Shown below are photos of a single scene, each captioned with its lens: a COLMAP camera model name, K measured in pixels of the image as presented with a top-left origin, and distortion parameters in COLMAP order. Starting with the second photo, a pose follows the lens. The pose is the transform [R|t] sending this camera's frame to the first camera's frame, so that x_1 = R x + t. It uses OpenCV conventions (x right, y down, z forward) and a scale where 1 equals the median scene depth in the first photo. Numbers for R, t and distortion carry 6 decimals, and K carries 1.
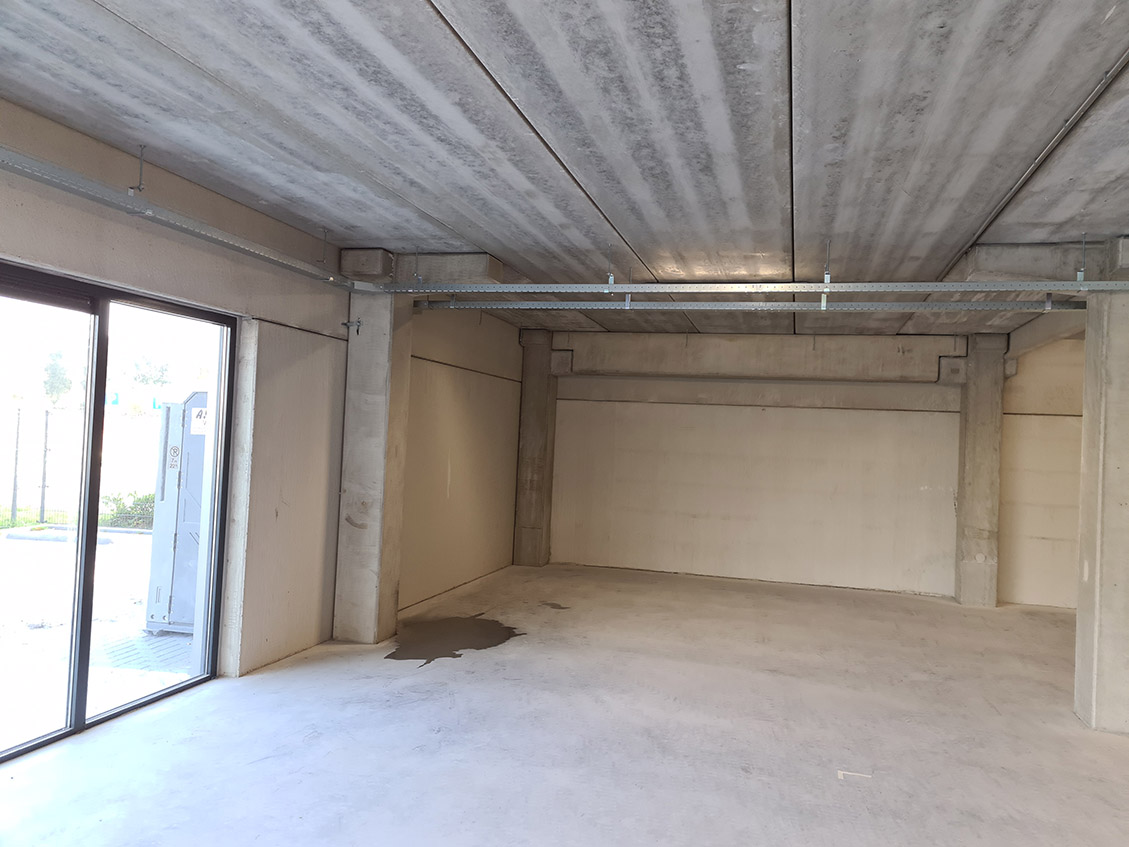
lens RADIAL K [[843.5, 0, 580.0], [0, 843.5, 421.1], [0, 0, 1]] dist [0.070325, -0.059921]
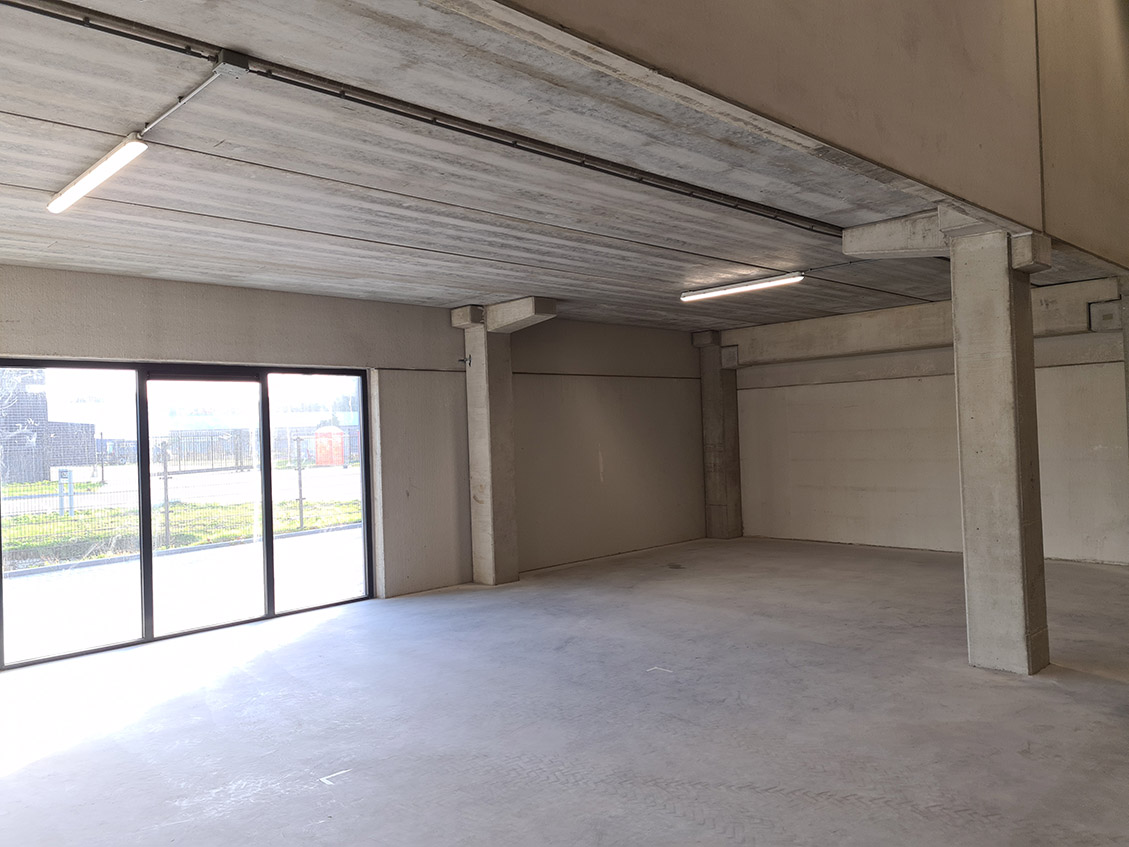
lens RADIAL K [[843.5, 0, 571.9], [0, 843.5, 419.1], [0, 0, 1]] dist [0.070325, -0.059921]
pose [[0.854681, -0.083536, -0.512388, 0.718604], [0.085080, 0.996163, -0.020492, 0.033882], [0.512134, -0.026080, 0.858509, -0.146588]]
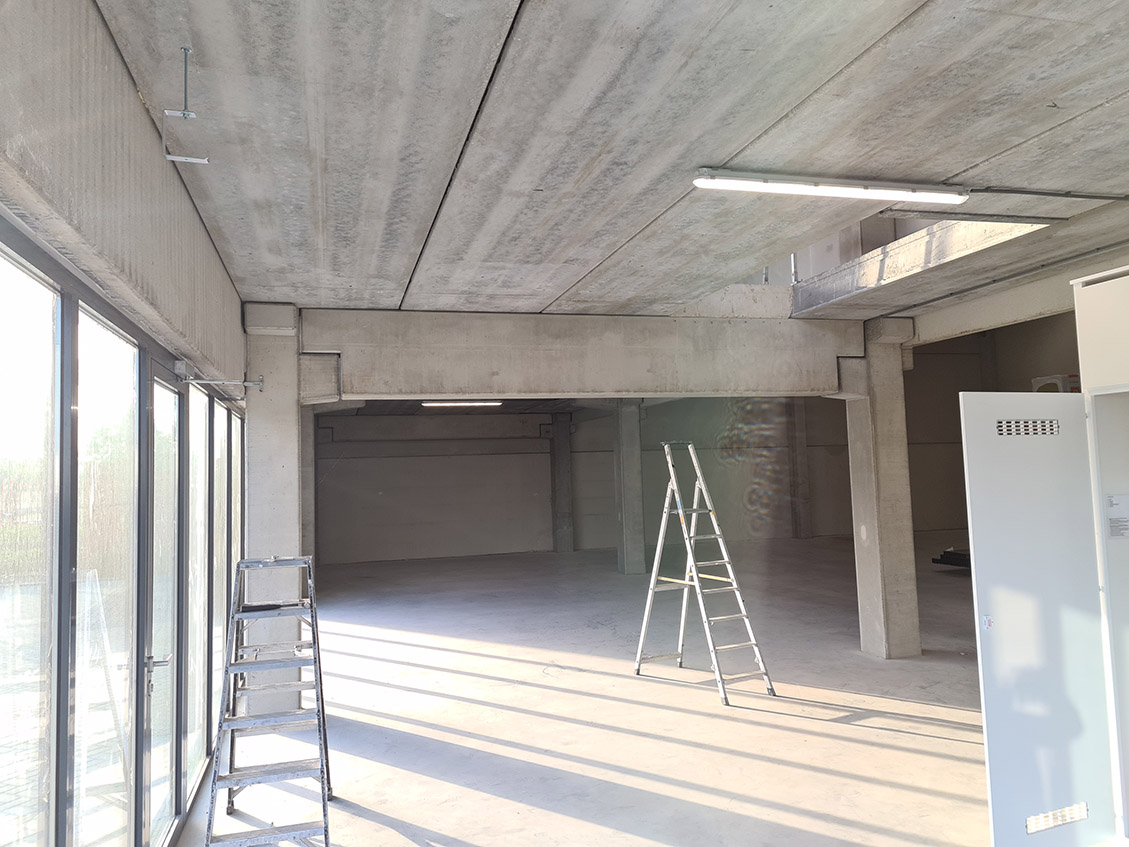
lens RADIAL K [[843.5, 0, 565.1], [0, 843.5, 415.7], [0, 0, 1]] dist [0.070325, -0.059921]
pose [[0.864046, -0.050520, 0.500871, -0.835082], [0.077238, 0.996475, -0.032734, -0.059583], [-0.497452, 0.066970, 0.864903, -1.195501]]
